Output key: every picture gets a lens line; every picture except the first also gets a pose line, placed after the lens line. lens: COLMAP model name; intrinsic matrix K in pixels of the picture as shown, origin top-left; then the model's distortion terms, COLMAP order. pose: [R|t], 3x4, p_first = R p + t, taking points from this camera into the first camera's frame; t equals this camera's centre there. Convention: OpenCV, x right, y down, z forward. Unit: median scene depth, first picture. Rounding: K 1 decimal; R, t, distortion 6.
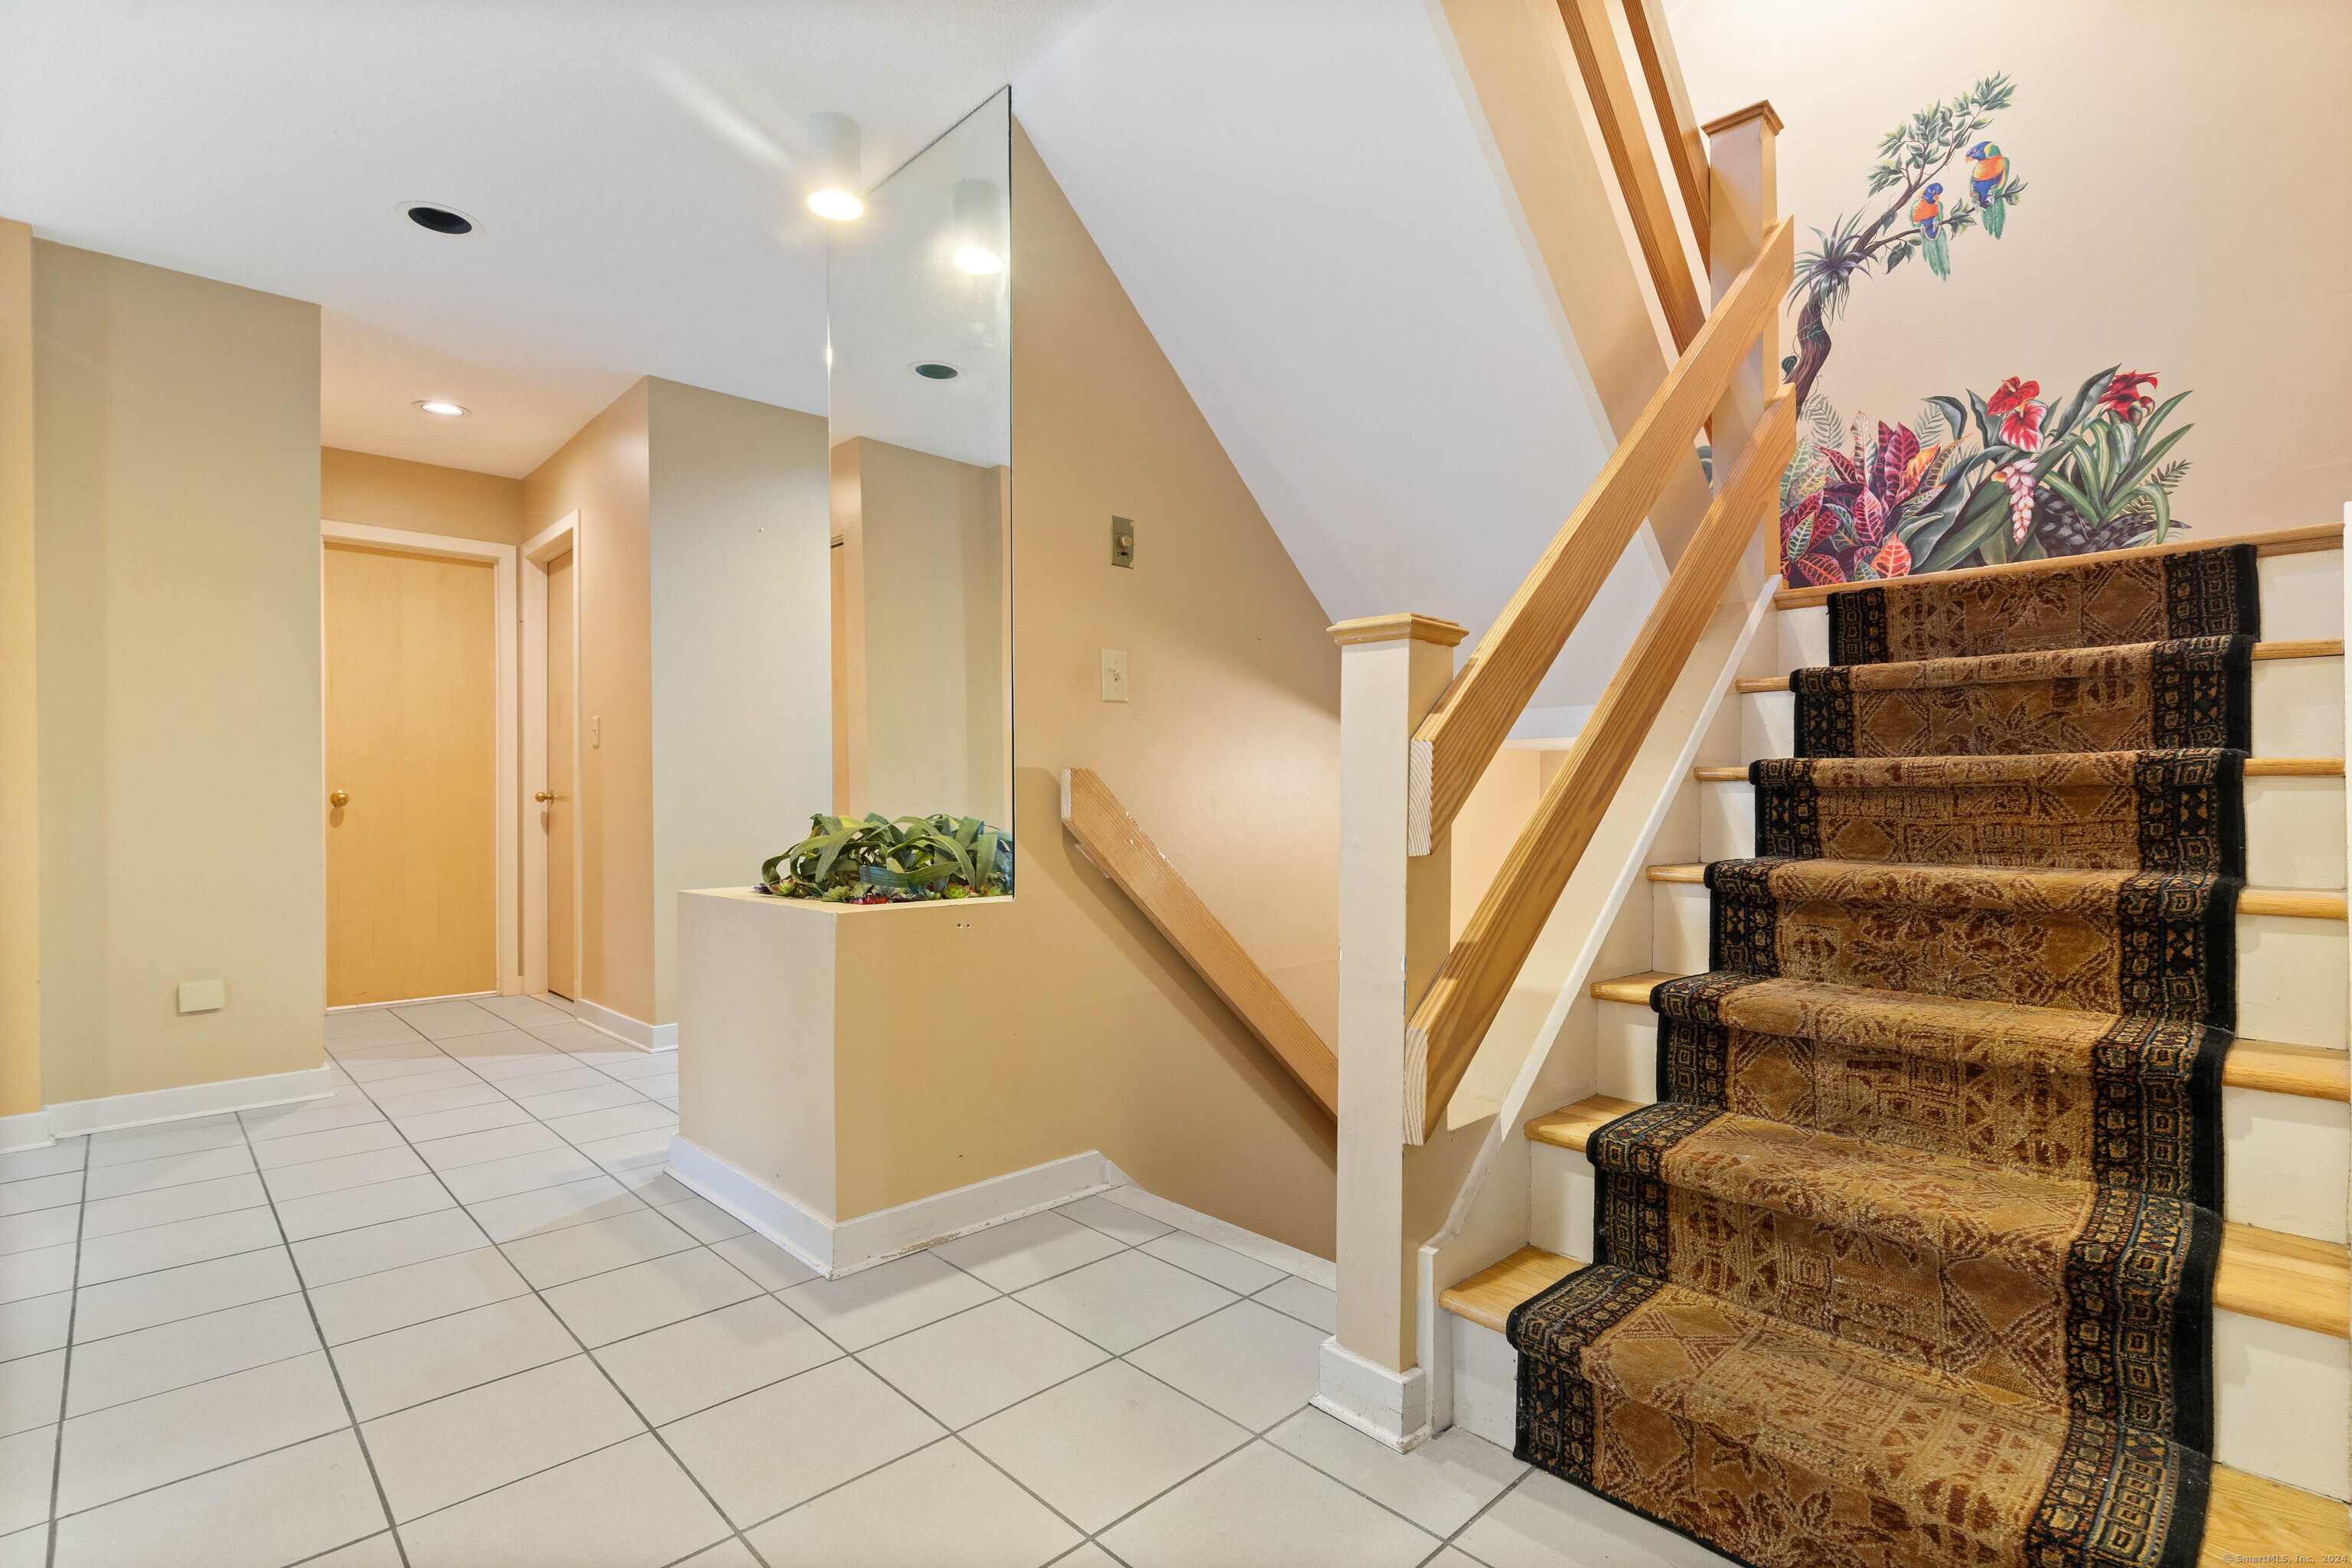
lens RADIAL K [[1102.4, 0, 1181.9], [0, 1102.4, 794.9], [0, 0, 1]] dist [0.001140, 0.000889]
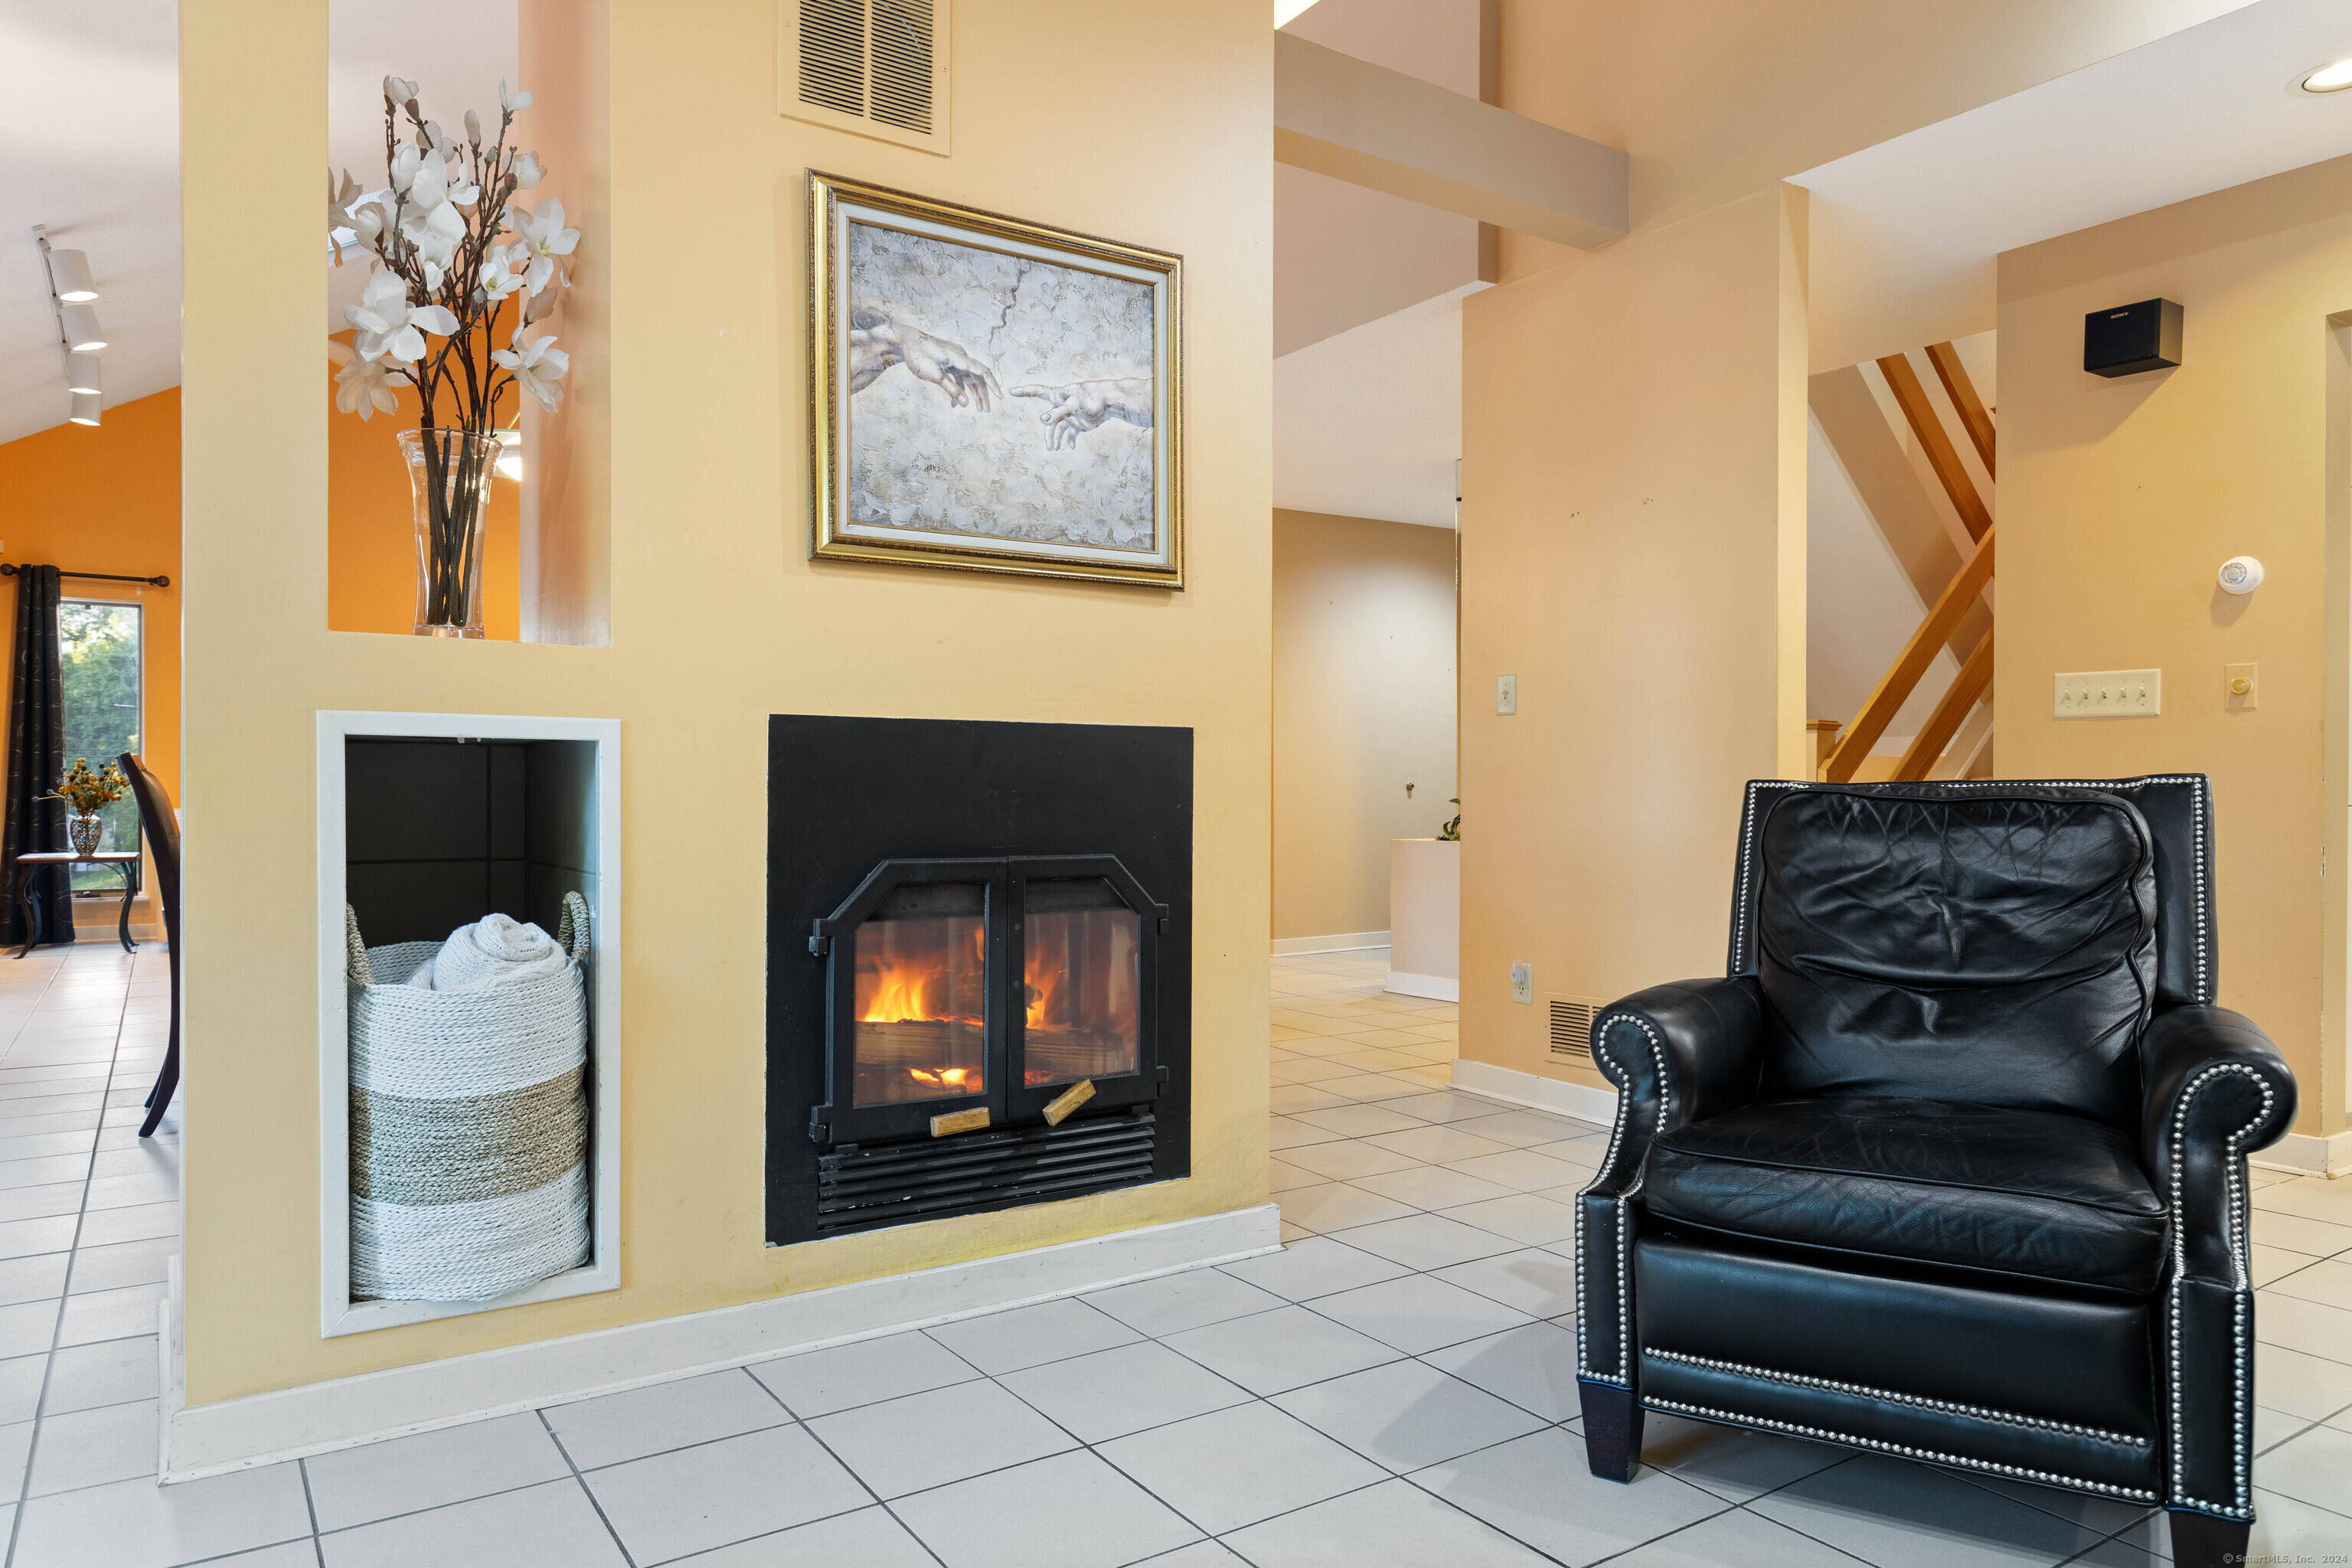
lens RADIAL K [[1493.1, 0, 1177.4], [0, 1493.1, 794.9], [0, 0, 1]] dist [0.000314, -0.000308]
pose [[0.984512, 0.008703, -0.175099, -0.607804], [-0.008139, 0.999959, 0.003940, 0.009492], [0.175126, -0.002454, 0.984543, -2.505233]]
